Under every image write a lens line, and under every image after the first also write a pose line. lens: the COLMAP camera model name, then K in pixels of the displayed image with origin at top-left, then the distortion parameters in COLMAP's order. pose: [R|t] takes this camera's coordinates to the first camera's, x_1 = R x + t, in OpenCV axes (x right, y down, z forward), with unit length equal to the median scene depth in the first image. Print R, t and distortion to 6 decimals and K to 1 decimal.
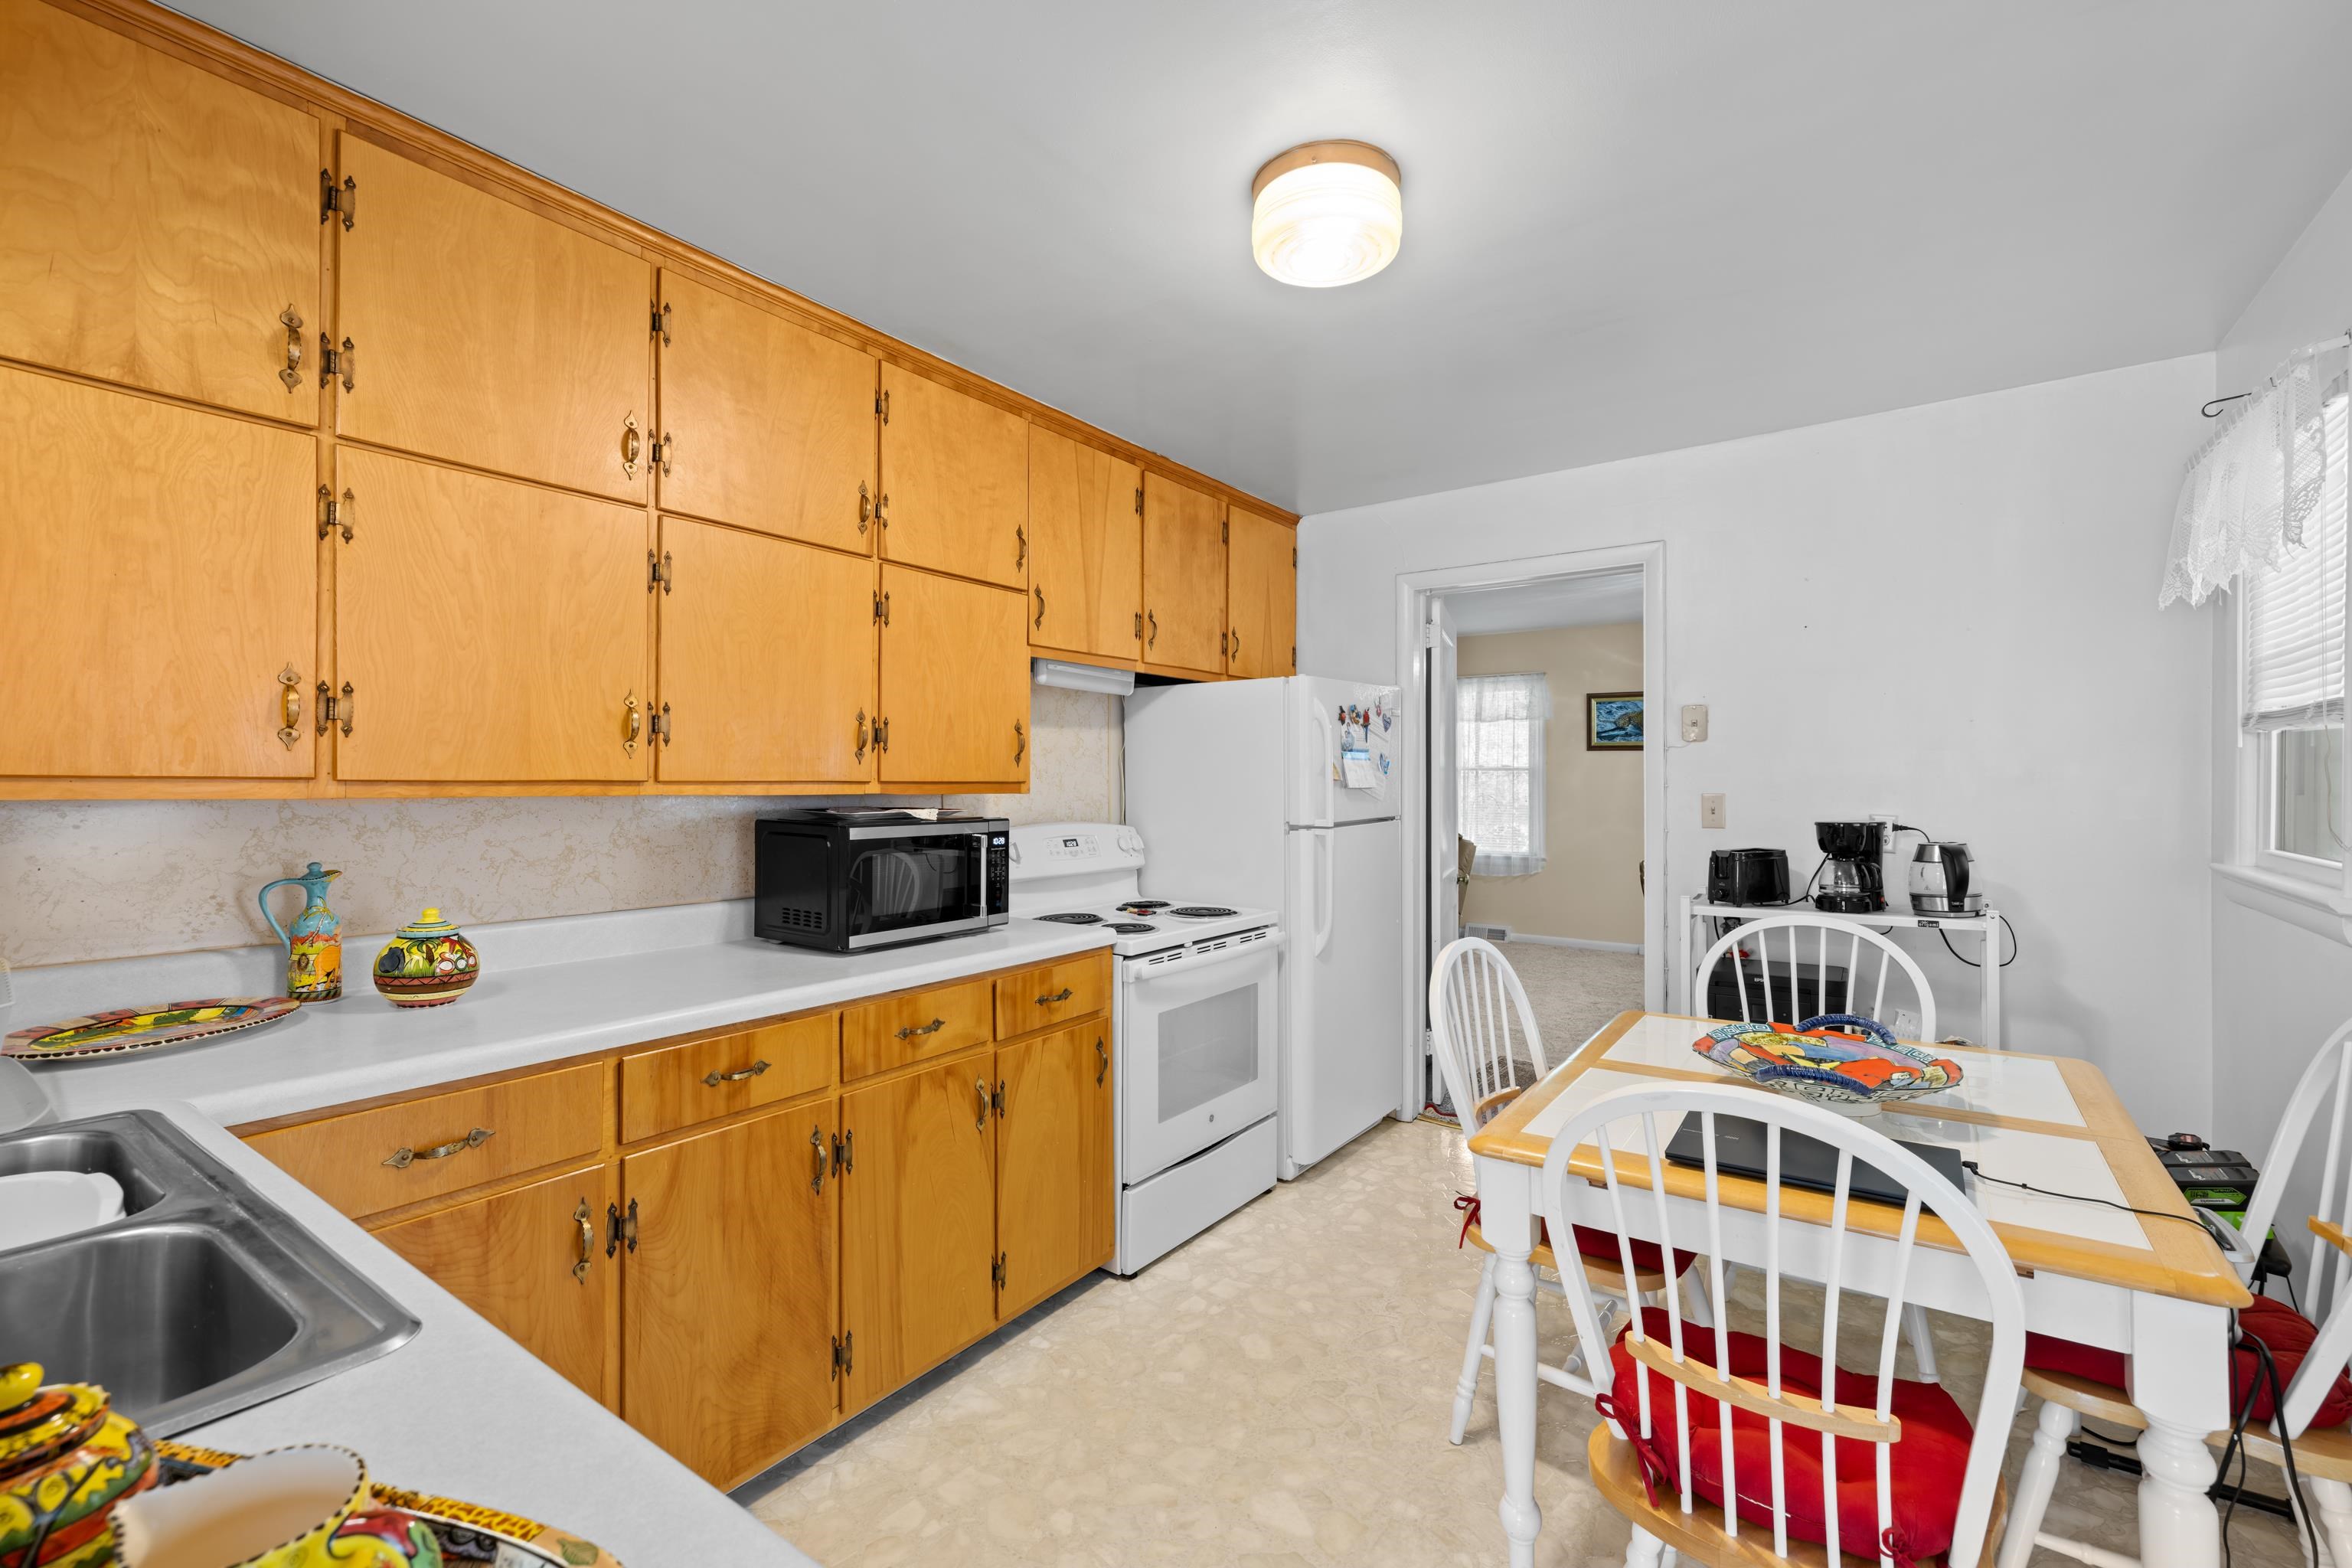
lens RADIAL K [[1004.4, 0, 1176.0], [0, 1004.4, 784.0], [0, 0, 1]] dist [-0.001020, -0.000012]
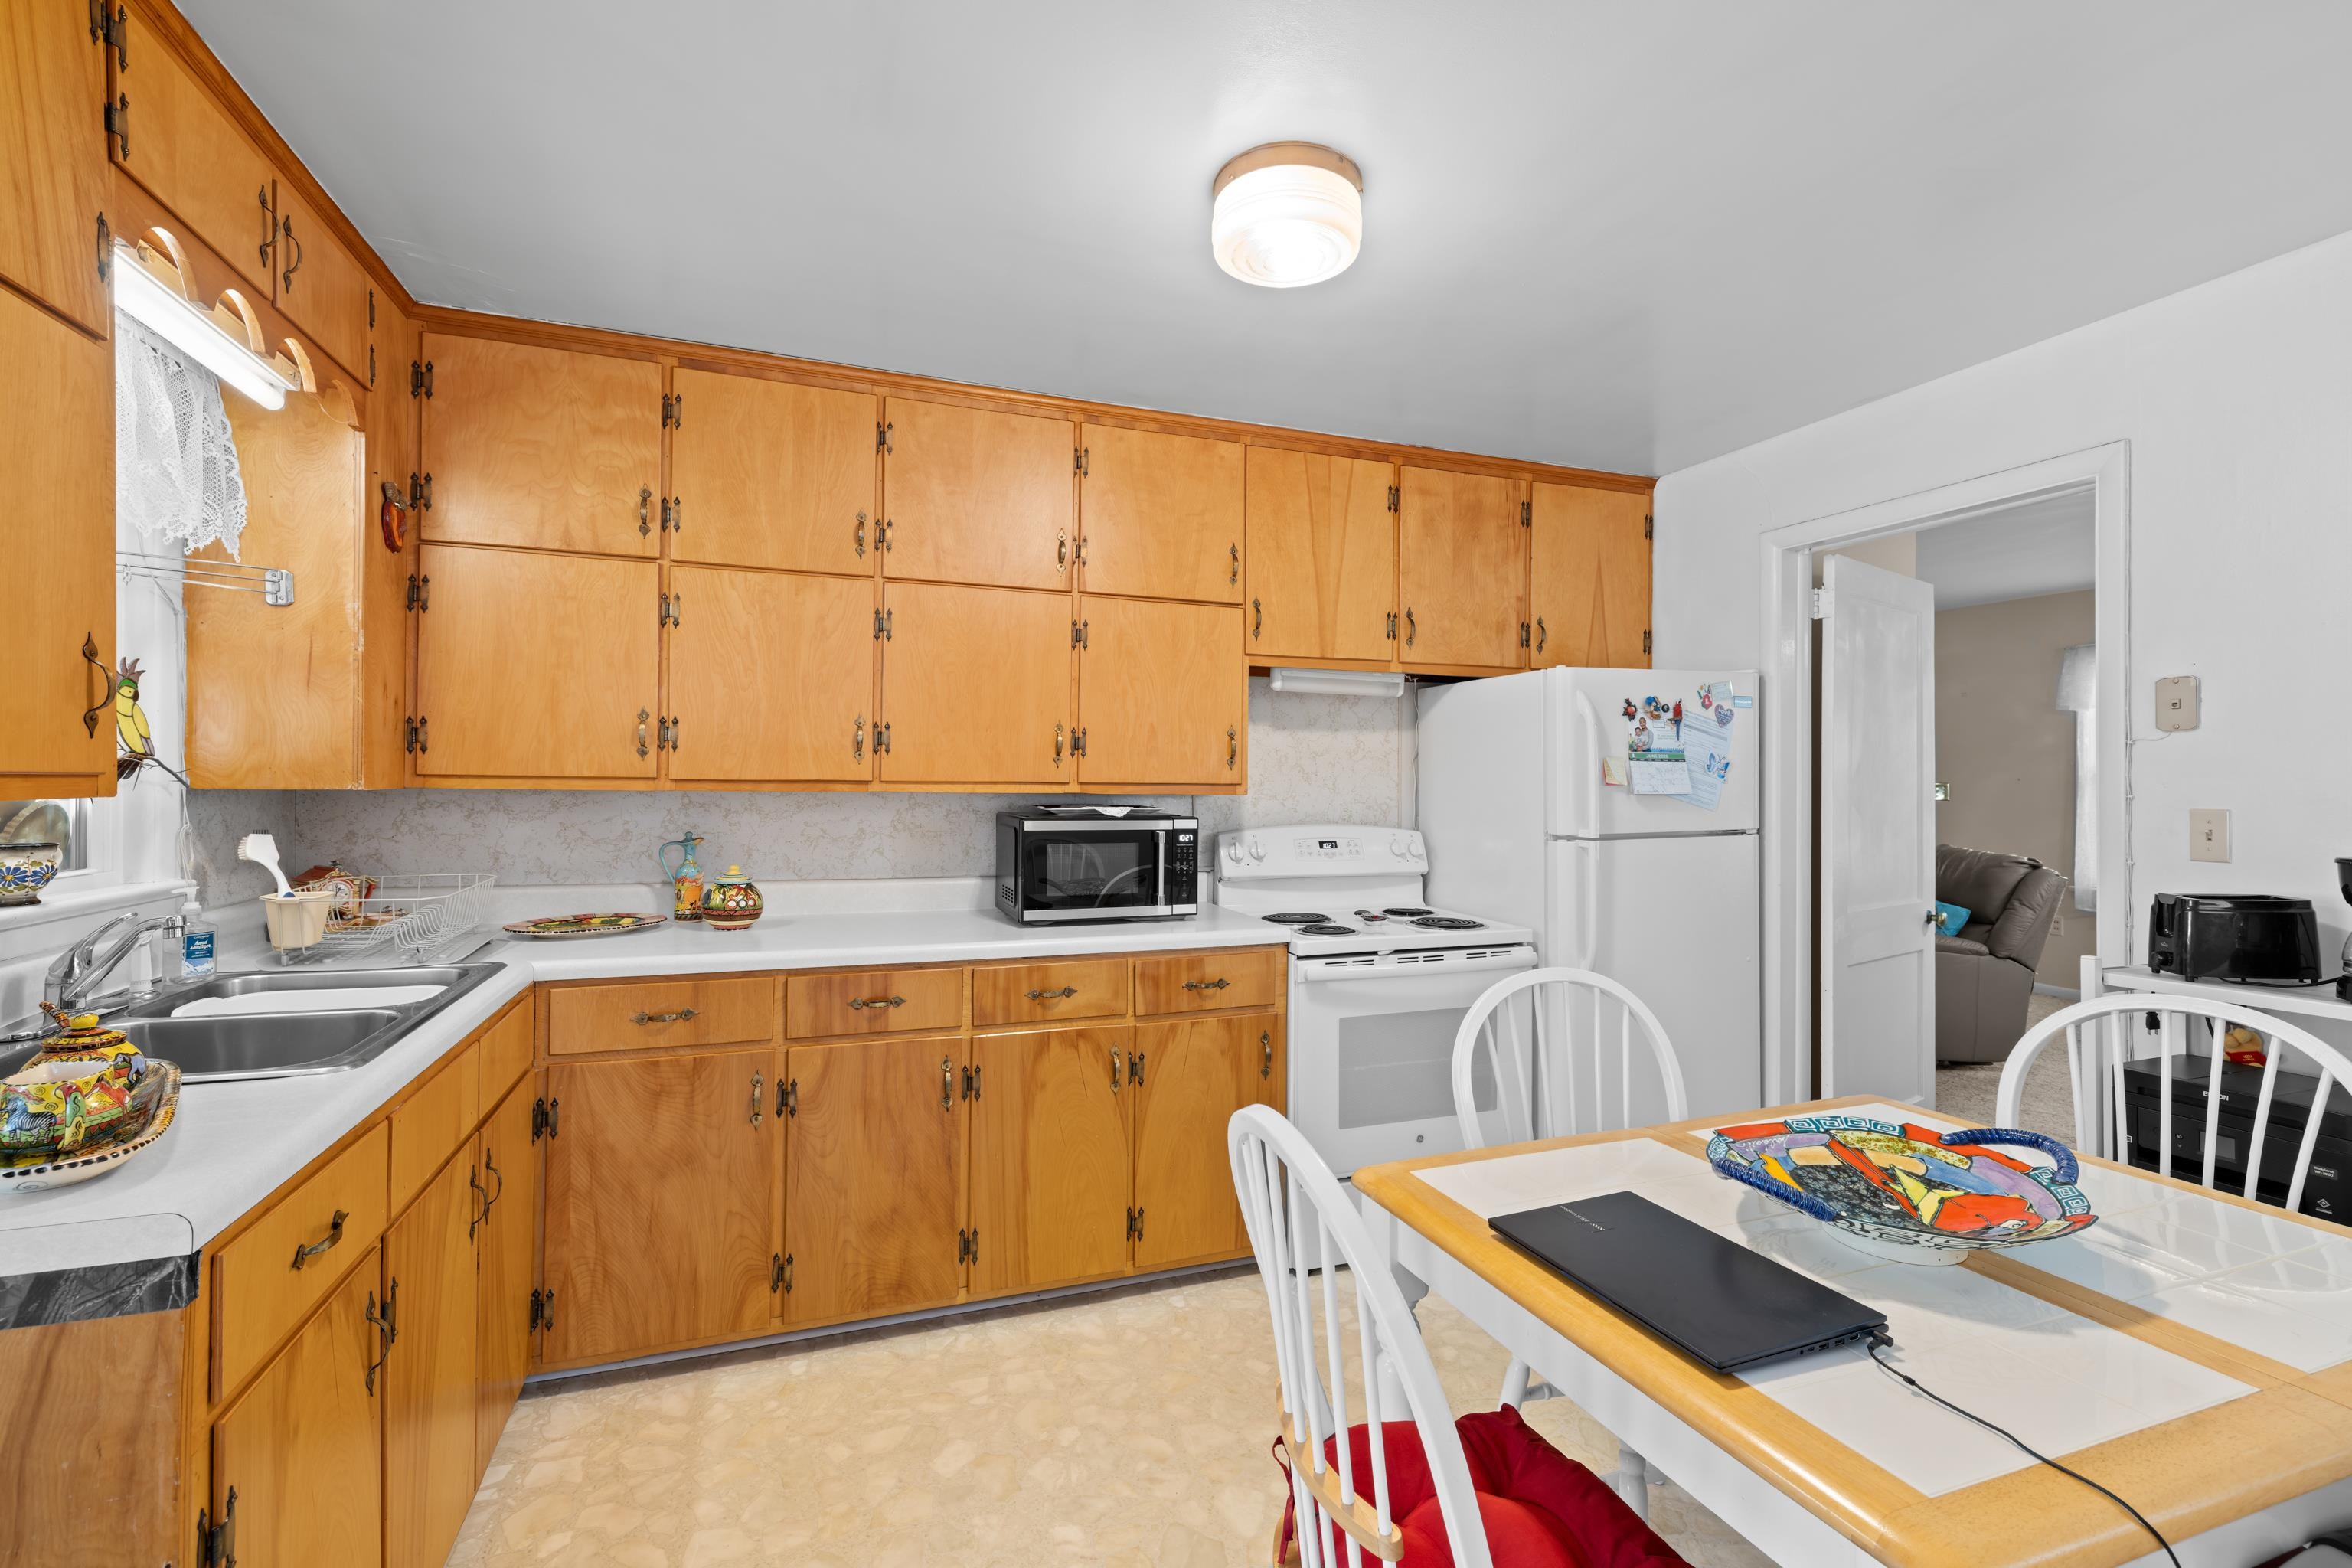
lens RADIAL K [[1024.5, 0, 1175.8], [0, 1024.5, 778.5], [0, 0, 1]] dist [0.000226, 0.000118]
pose [[0.826350, 0.004012, -0.563143, 0.525637], [-0.008397, 0.999951, -0.005198, -0.002223], [0.563095, 0.009024, 0.826343, 0.086721]]
